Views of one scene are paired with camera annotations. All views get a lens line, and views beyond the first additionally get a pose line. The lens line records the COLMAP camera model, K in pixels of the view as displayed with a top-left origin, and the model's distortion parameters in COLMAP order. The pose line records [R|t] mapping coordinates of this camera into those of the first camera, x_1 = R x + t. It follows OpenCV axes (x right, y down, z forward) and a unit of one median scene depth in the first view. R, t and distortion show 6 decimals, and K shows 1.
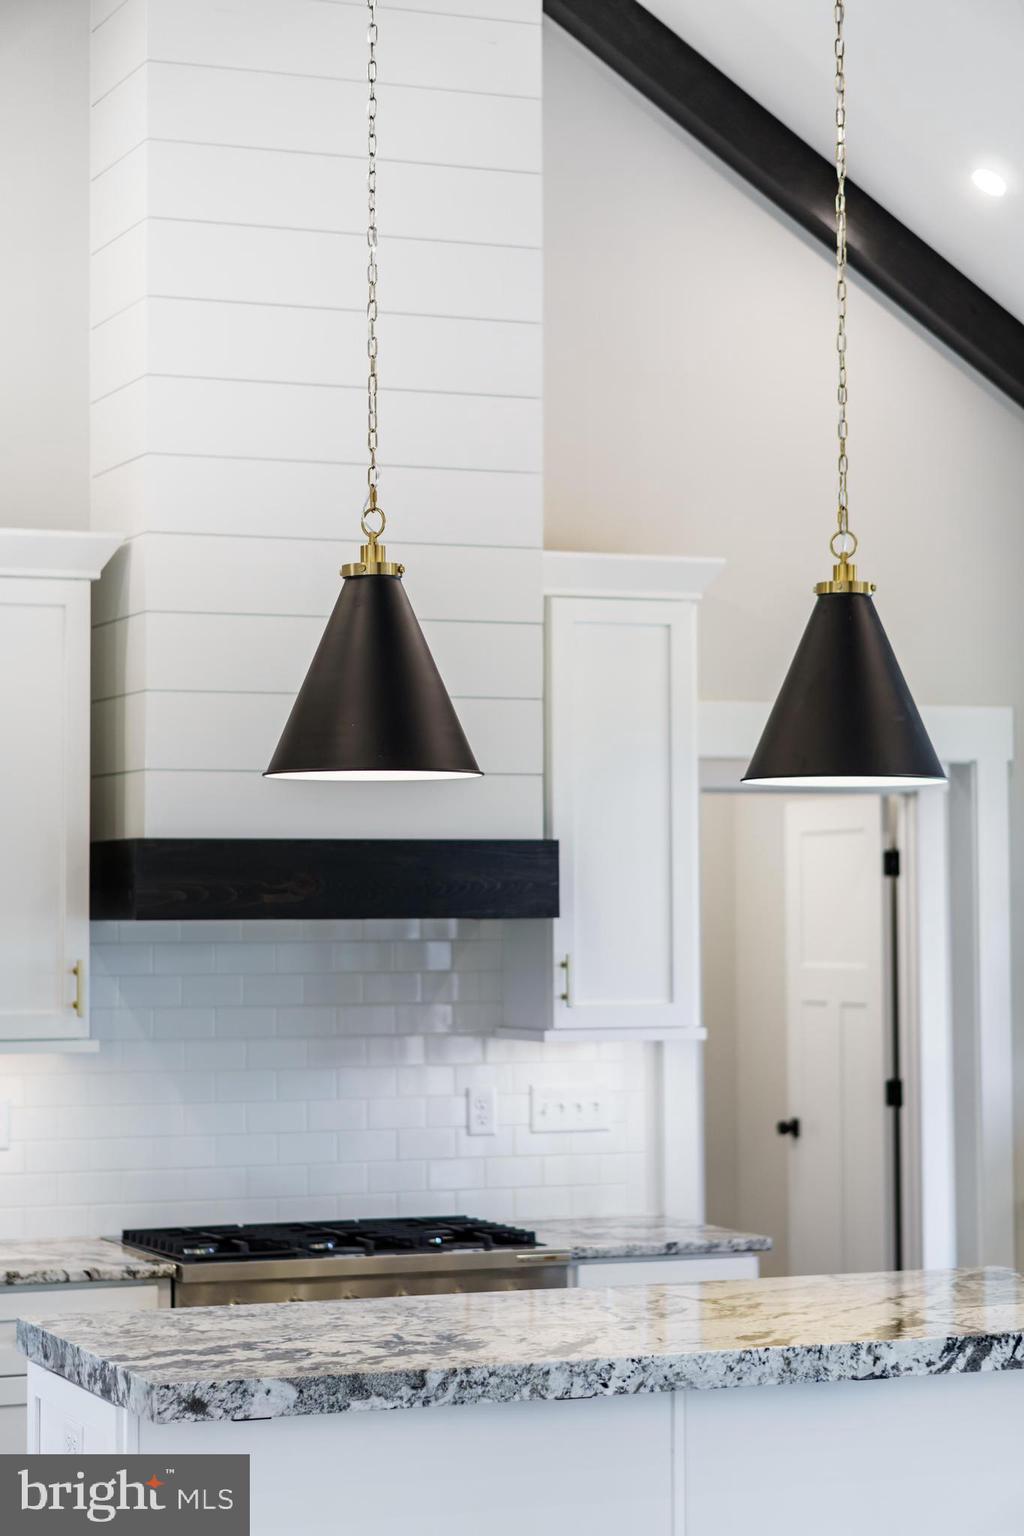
lens RADIAL K [[3217.1, 0, 513.7], [0, 3217.1, 767.9], [0, 0, 1]] dist [0.015045, 0.000000]
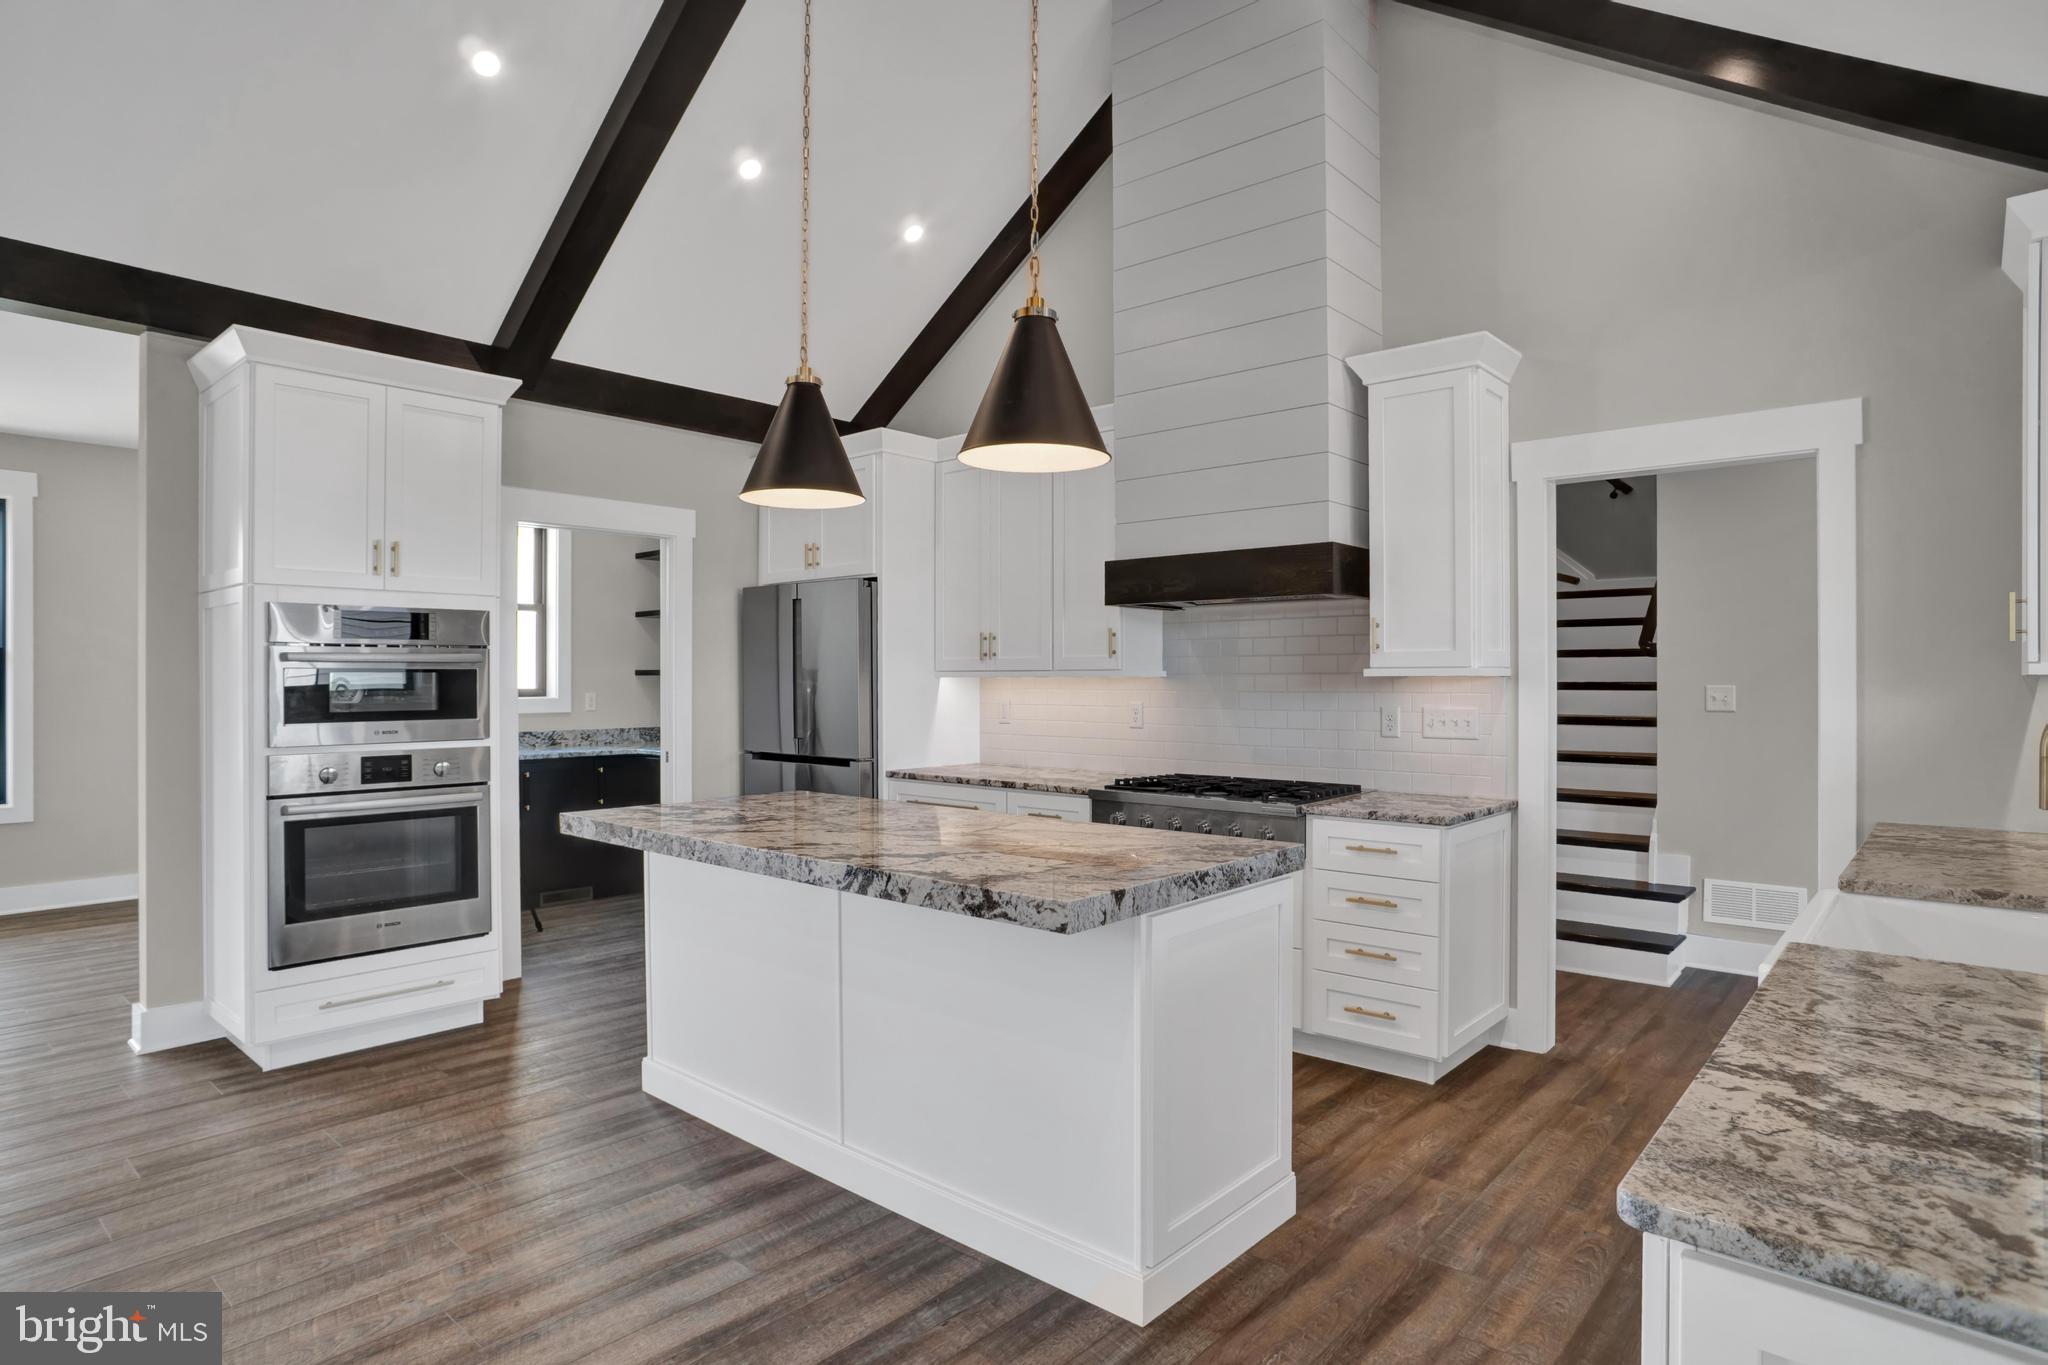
lens RADIAL K [[1110.7, 0, 1055.3], [0, 1110.7, 688.9], [0, 0, 1]] dist [-0.046603, 0.028042]
pose [[0.450800, 0.013309, -0.892526, 0.437661], [0.041993, 0.998466, 0.036099, 0.069353], [0.891637, -0.053753, 0.449549, 0.661419]]
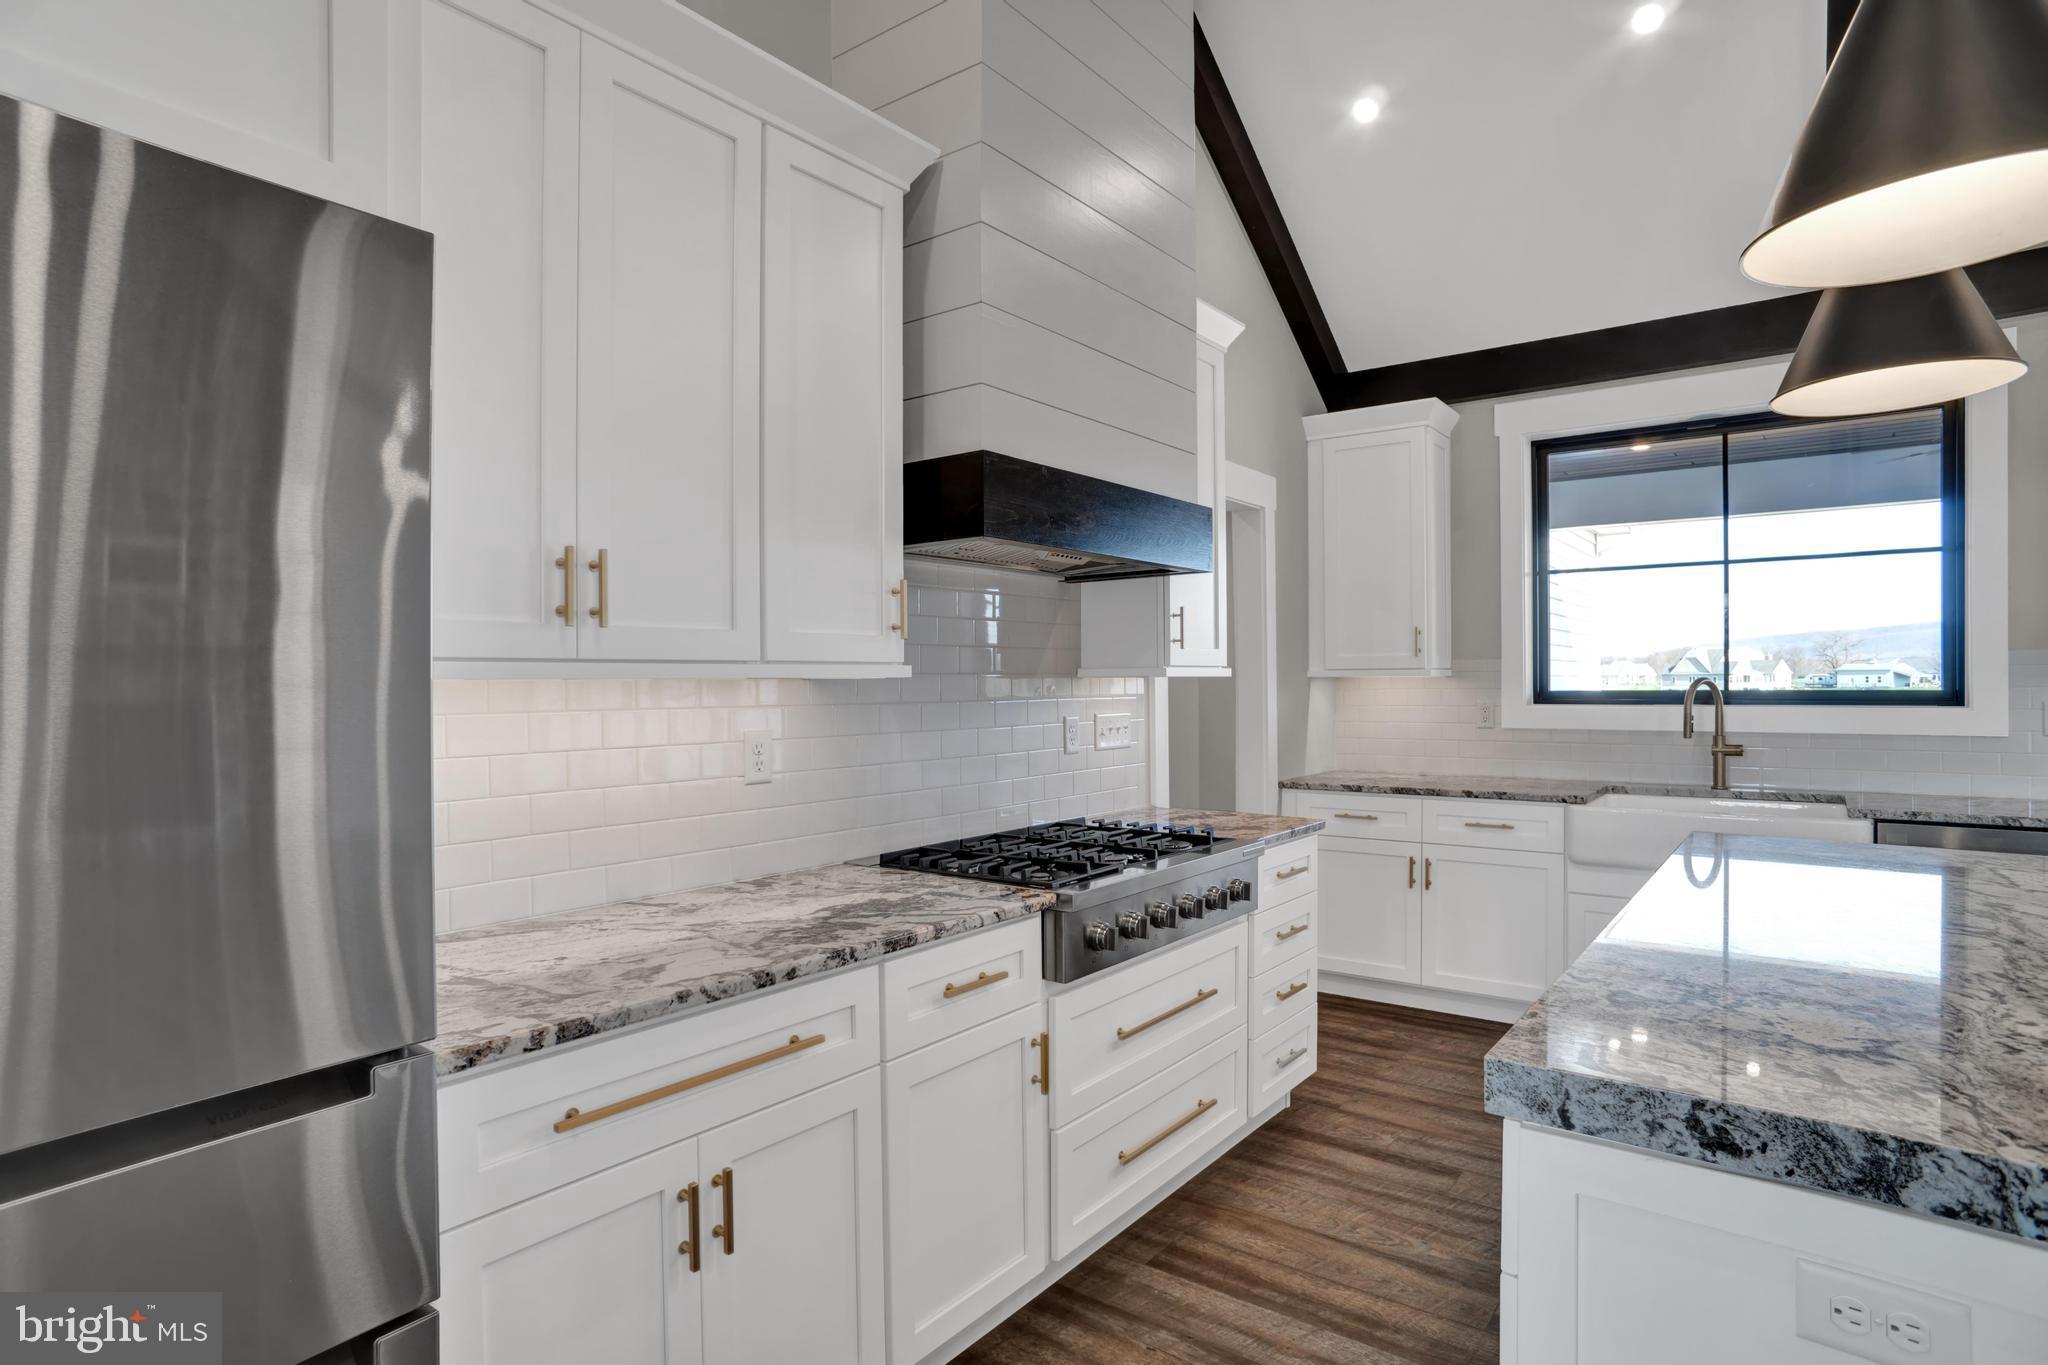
lens RADIAL K [[1110.7, 0, 1012.3], [0, 1110.7, 688.7], [0, 0, 1]] dist [-0.046603, 0.028042]
pose [[0.864178, 0.000942, 0.503185, -0.271046], [-0.030851, 0.998216, 0.051114, 0.073460], [-0.502239, -0.059695, 0.862666, 0.693408]]
